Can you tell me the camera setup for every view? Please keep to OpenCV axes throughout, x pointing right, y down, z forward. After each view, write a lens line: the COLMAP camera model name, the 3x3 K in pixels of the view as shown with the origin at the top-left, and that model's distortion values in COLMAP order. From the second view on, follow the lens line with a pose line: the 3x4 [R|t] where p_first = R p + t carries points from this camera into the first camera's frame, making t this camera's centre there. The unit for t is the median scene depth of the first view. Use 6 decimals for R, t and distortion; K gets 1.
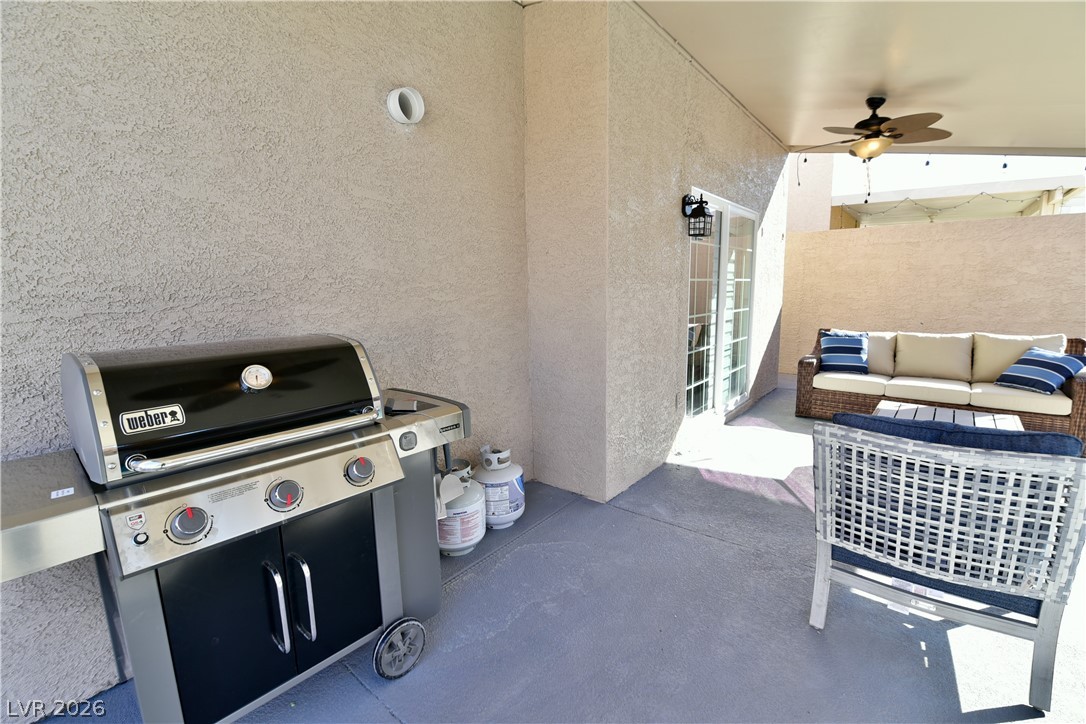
lens RADIAL K [[471.2, 0, 548.2], [0, 471.2, 357.4], [0, 0, 1]] dist [-0.006410, -0.007844]
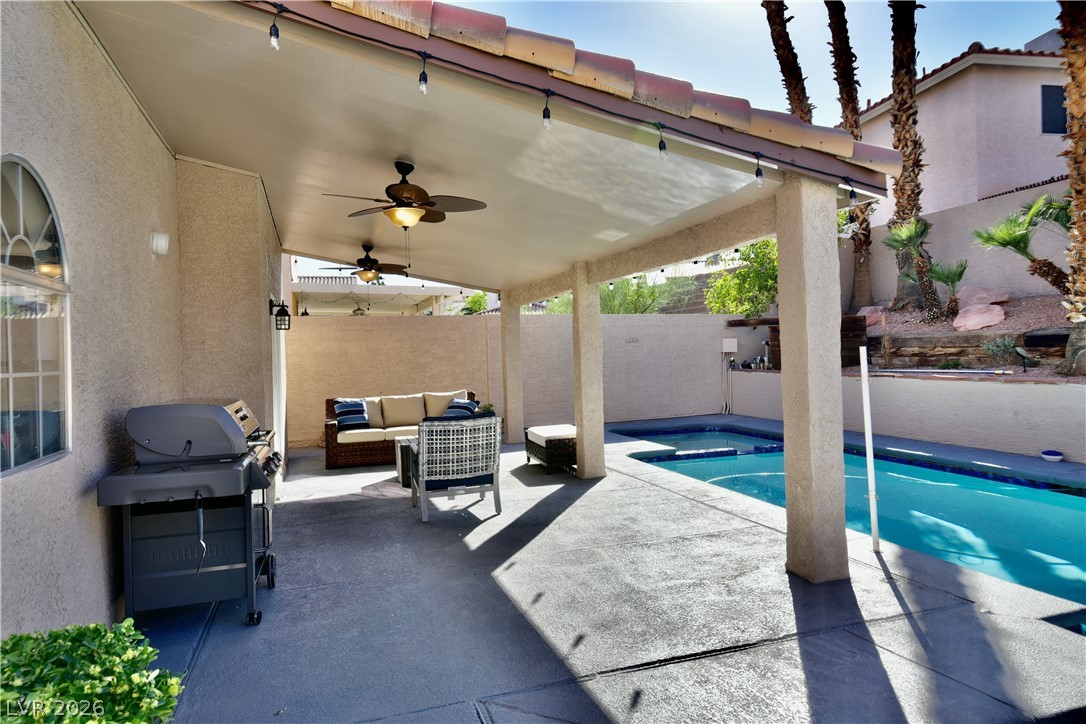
lens RADIAL K [[672.2, 0, 545.9], [0, 672.2, 359.4], [0, 0, 1]] dist [0.001546, 0.000080]
pose [[0.531658, -0.009192, 0.846909, -0.843169], [0.145127, 0.986141, -0.080402, 0.084376], [-0.834433, 0.165656, 0.525624, -0.583716]]
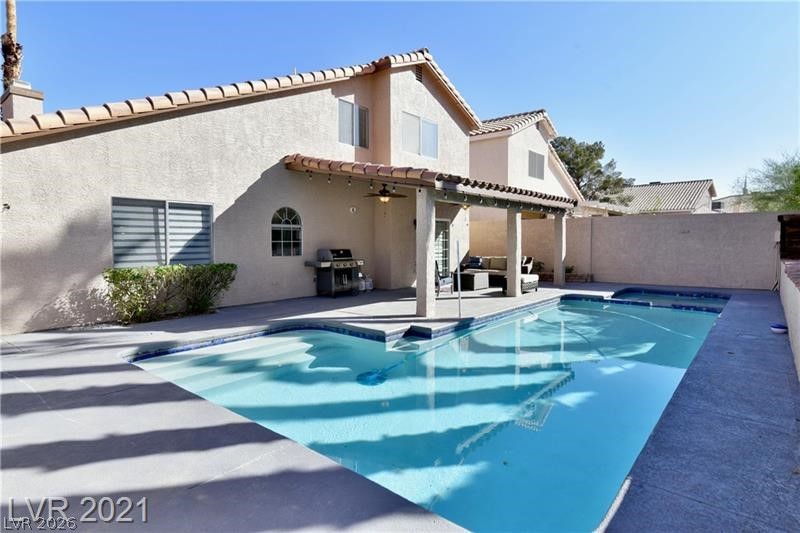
lens RADIAL K [[431.3, 0, 400.0], [0, 431.3, 266.5], [0, 0, 1]] dist [0.000109, -0.000002]
pose [[0.999625, 0.016349, -0.021966, 0.227091], [-0.018081, 0.996540, -0.081125, 0.329982], [0.020564, 0.081492, 0.996462, -2.441332]]
